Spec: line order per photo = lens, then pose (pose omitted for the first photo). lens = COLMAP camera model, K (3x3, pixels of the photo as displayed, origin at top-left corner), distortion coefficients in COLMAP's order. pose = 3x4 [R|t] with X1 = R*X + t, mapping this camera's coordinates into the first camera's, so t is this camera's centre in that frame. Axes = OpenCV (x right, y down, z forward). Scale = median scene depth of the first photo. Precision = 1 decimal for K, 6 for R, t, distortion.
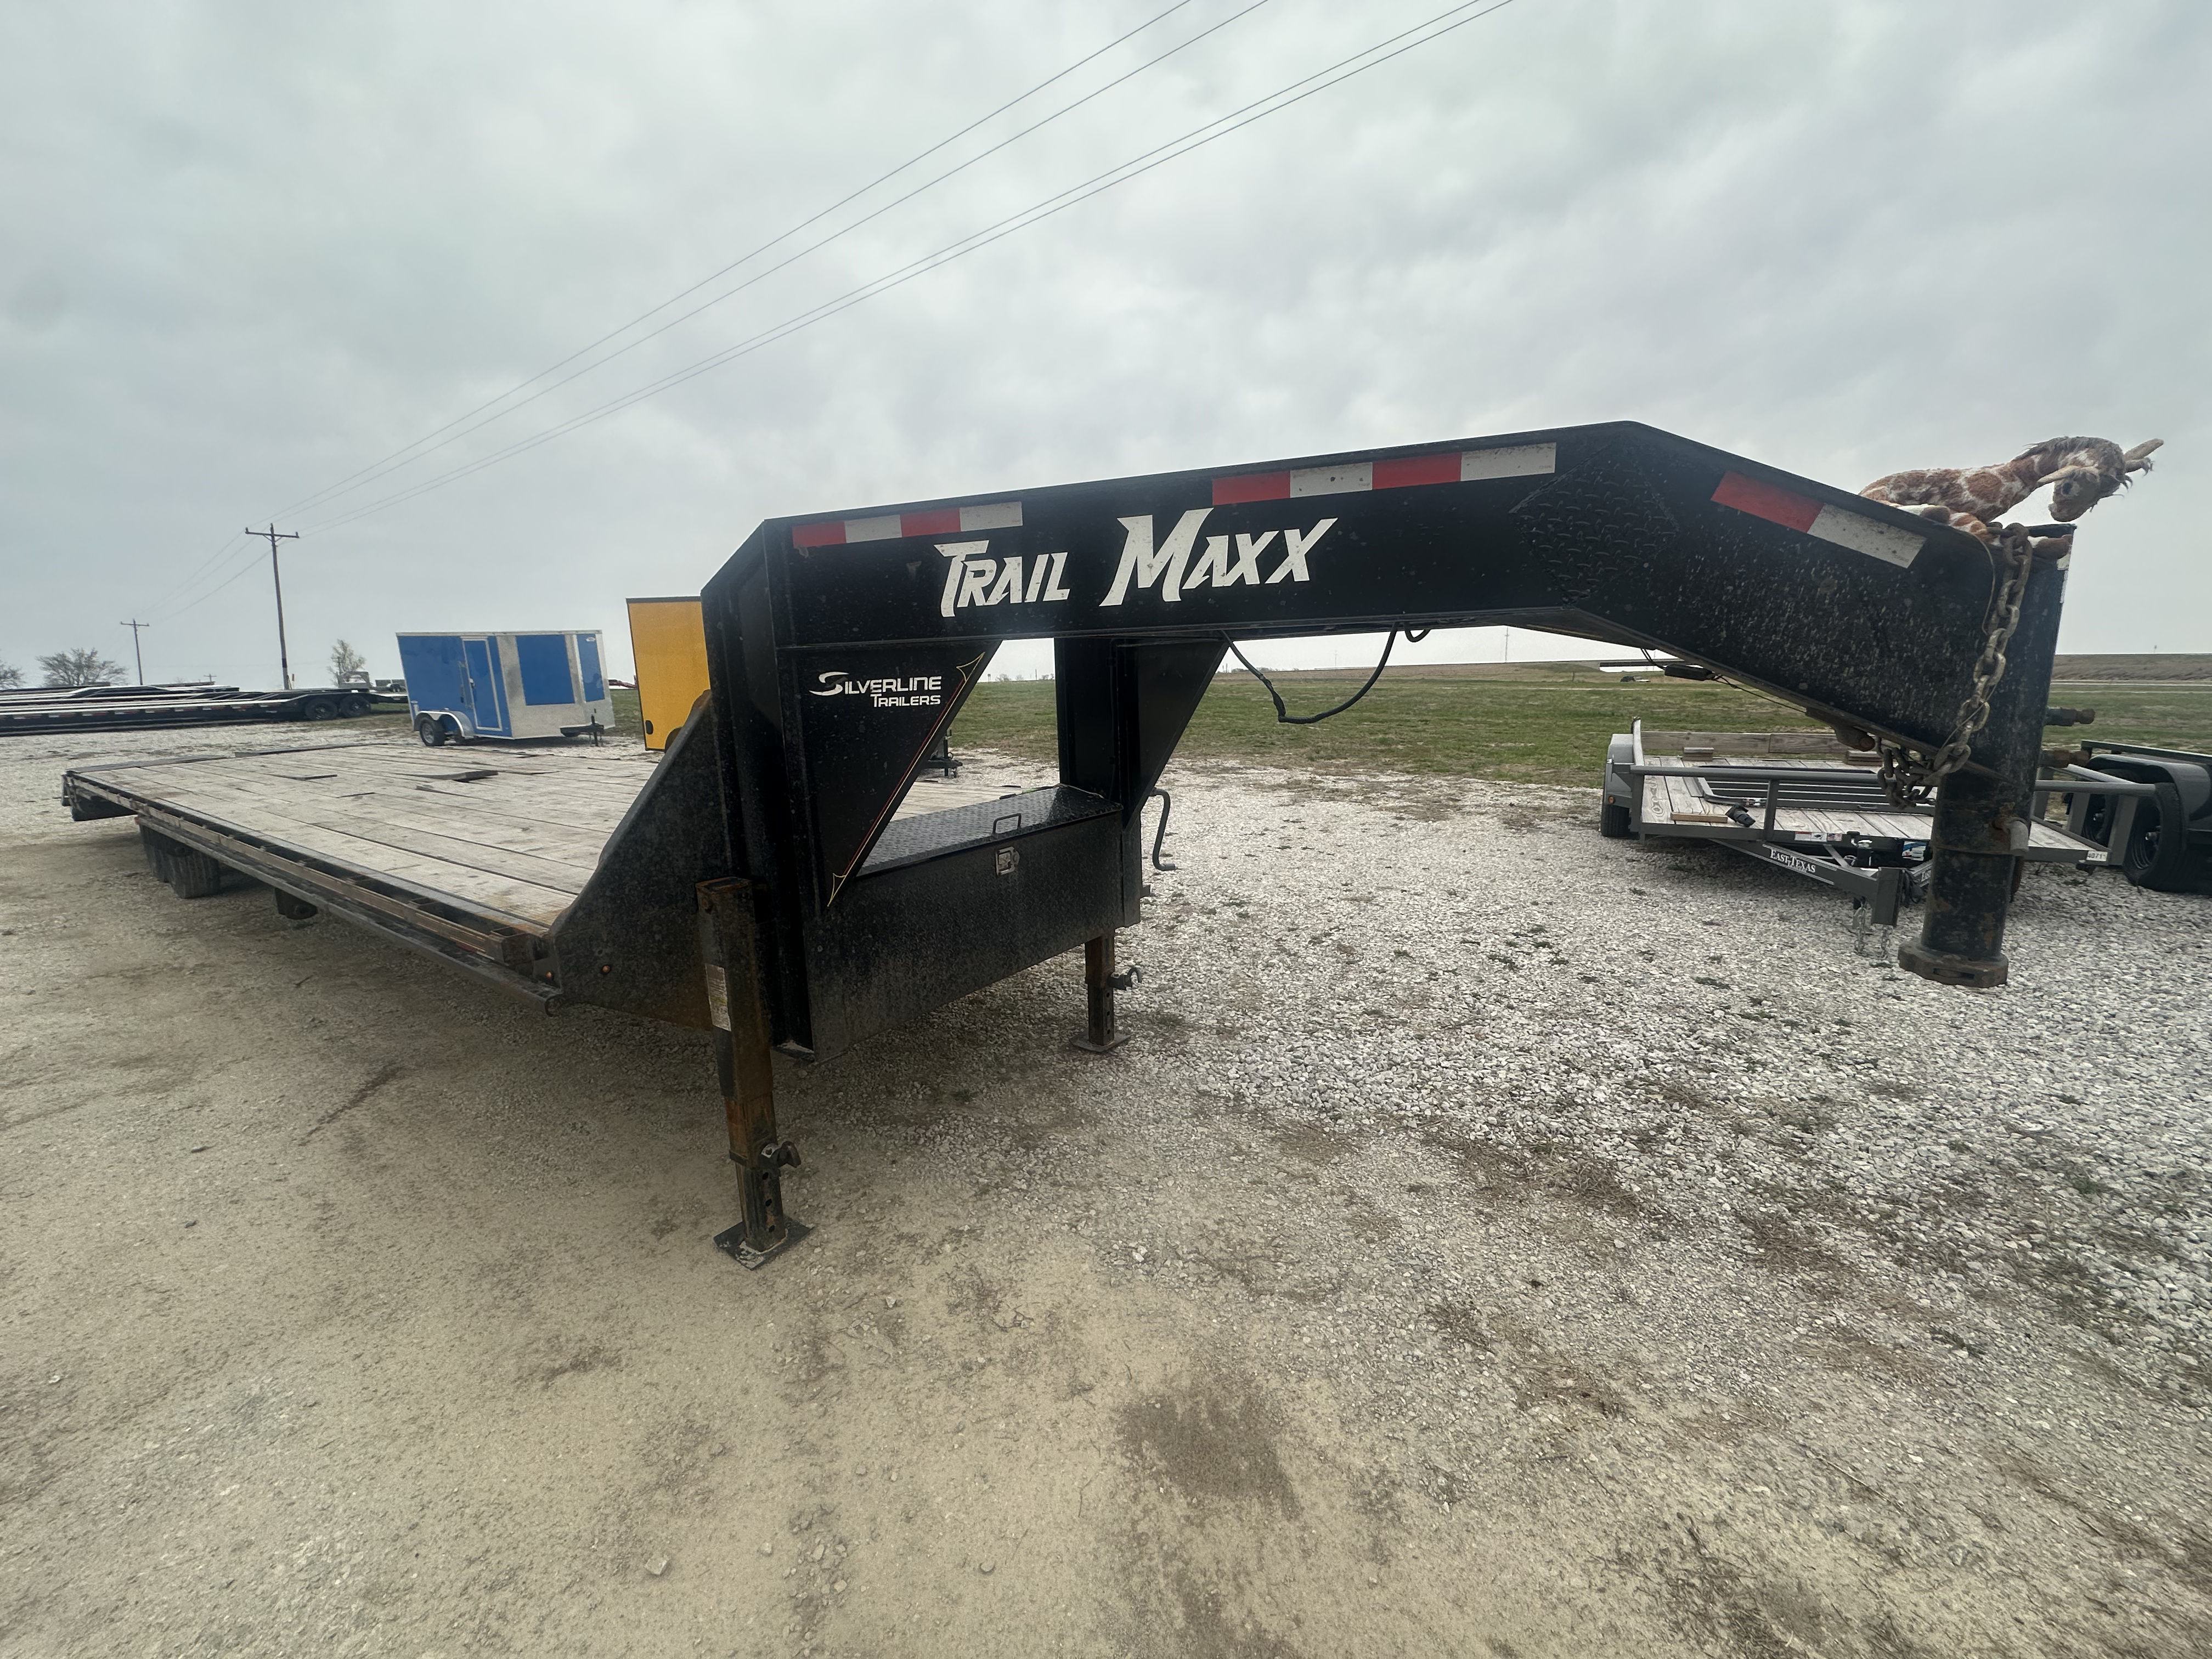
lens RADIAL K [[883.1, 0, 1103.1], [0, 883.1, 872.1], [0, 0, 1]] dist [-0.001208, -0.000047]
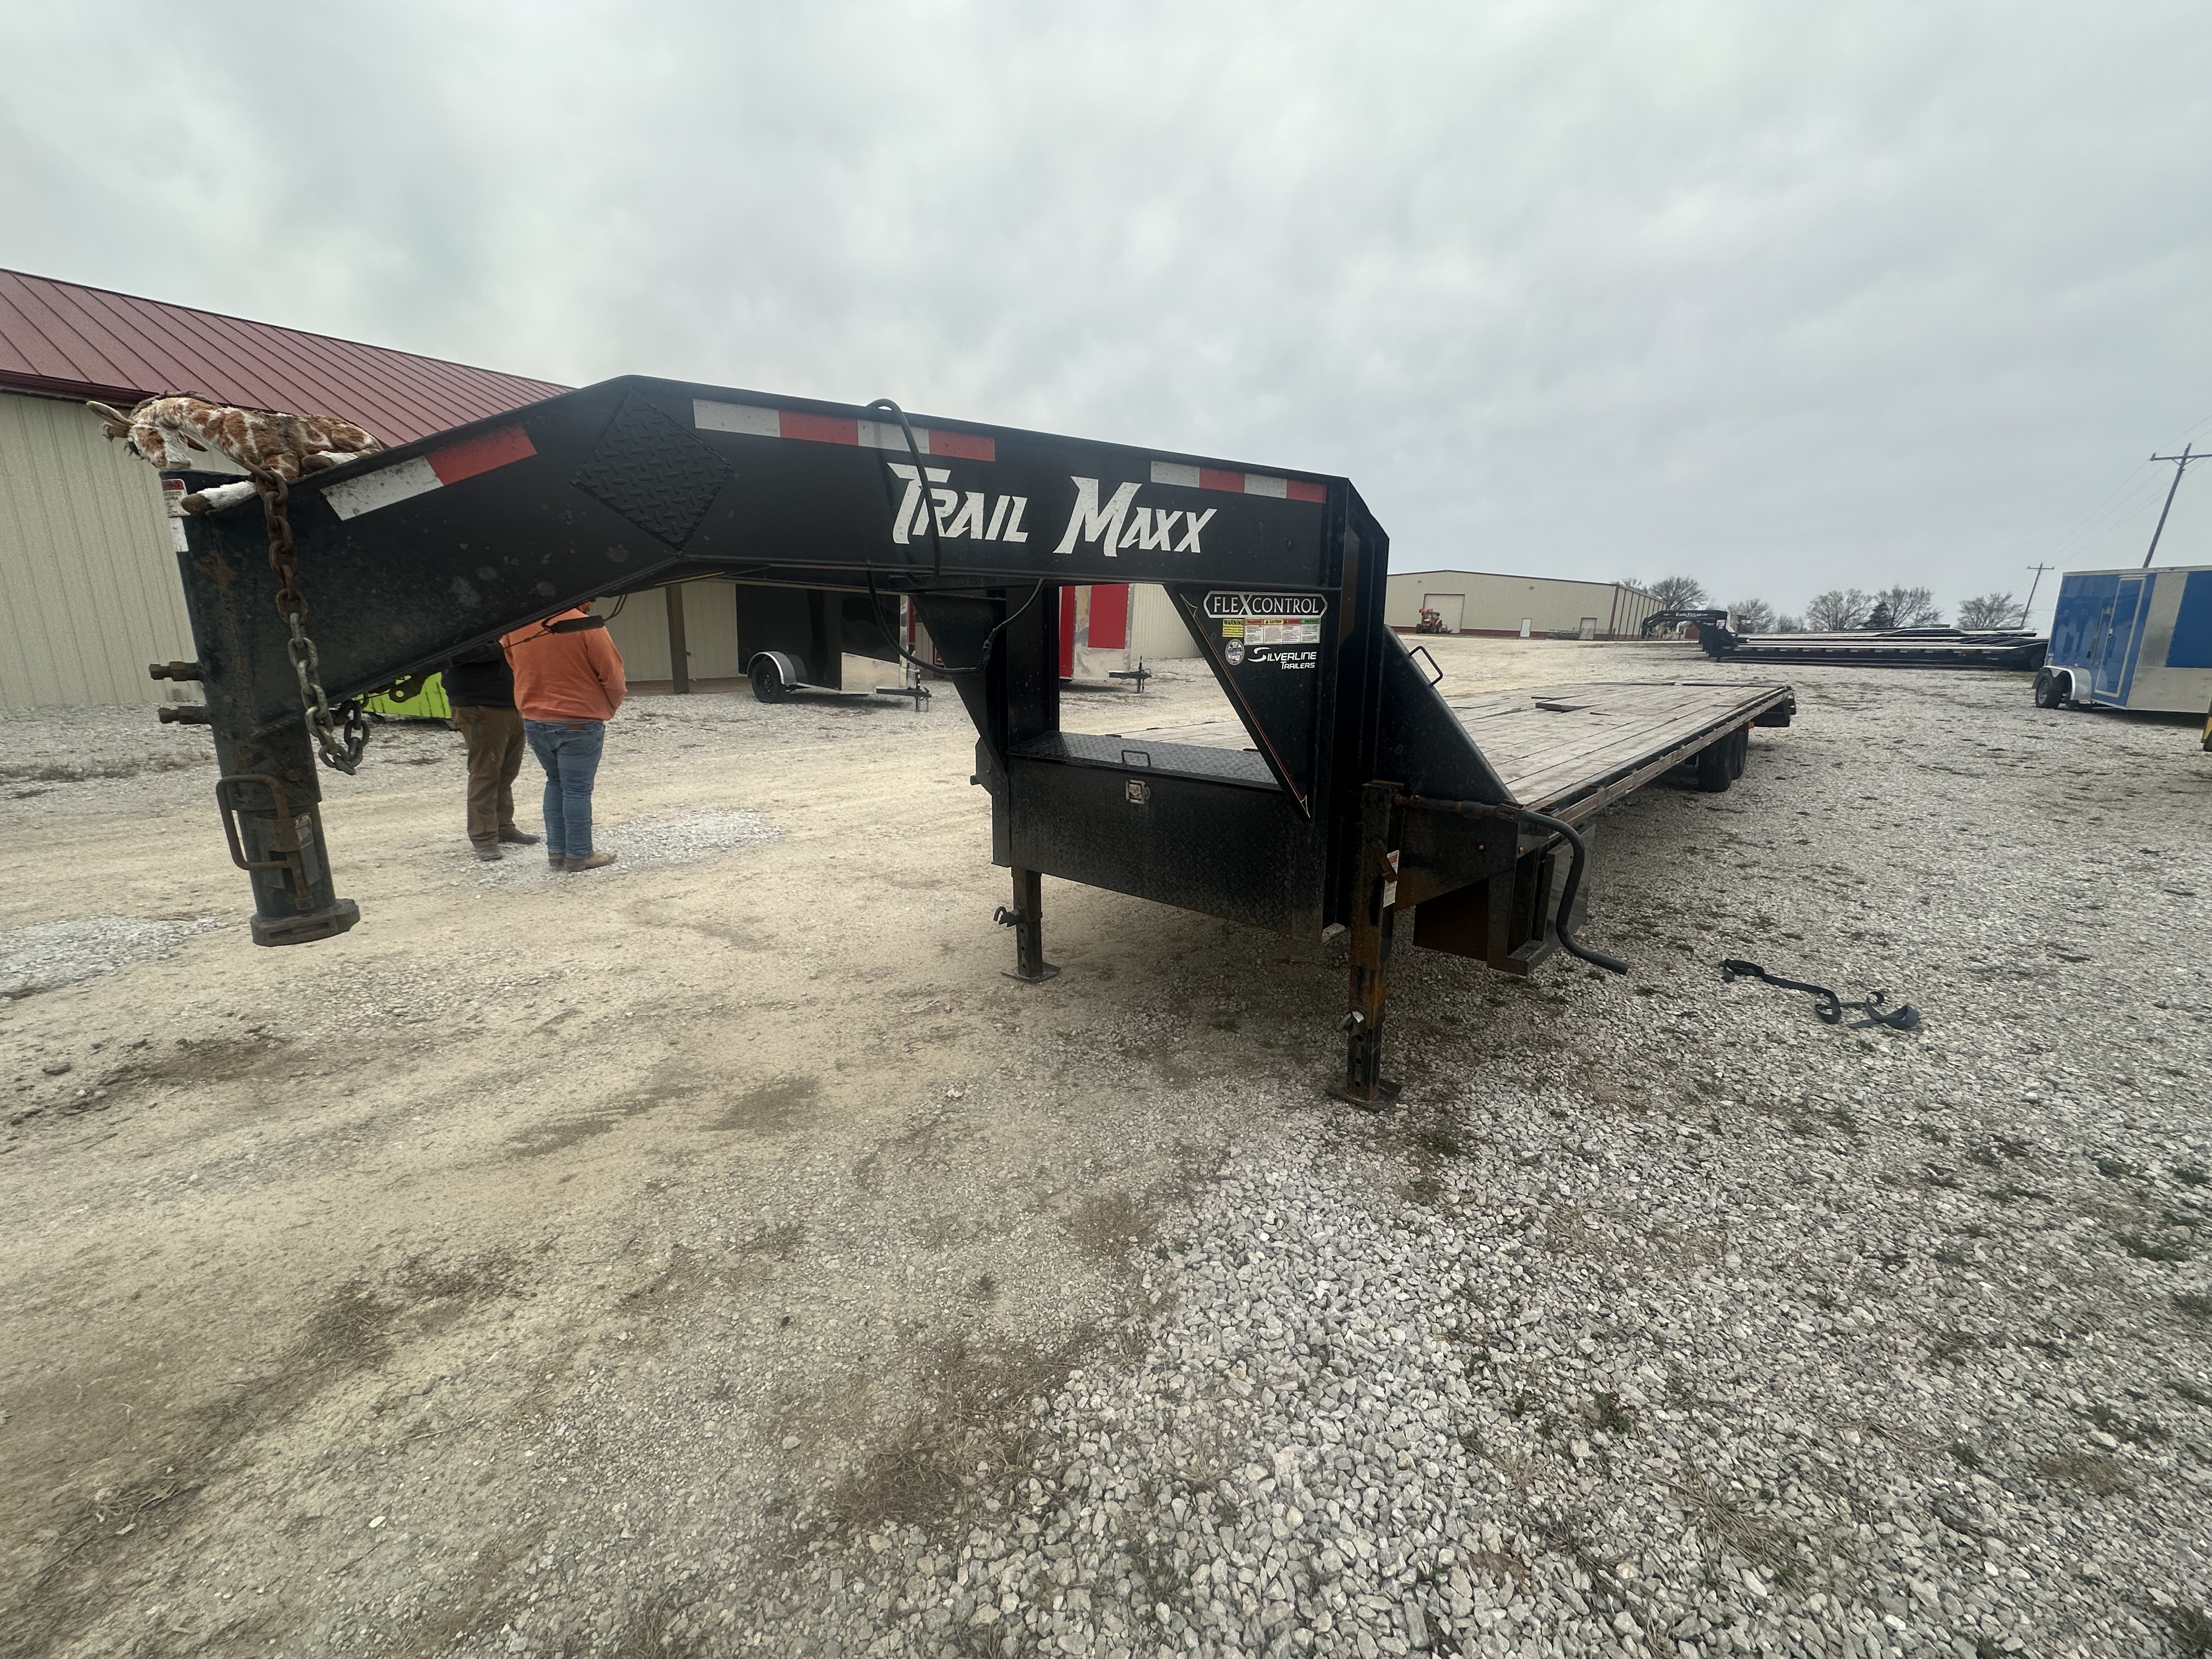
lens RADIAL K [[892.8, 0, 1106.0], [0, 892.8, 829.5], [0, 0, 1]] dist [-0.002579, -0.000290]
pose [[-0.088022, 0.244958, -0.965530, 1.031535], [-0.232500, 0.937467, 0.259035, -0.260125], [0.968605, 0.247286, -0.025565, 1.037402]]
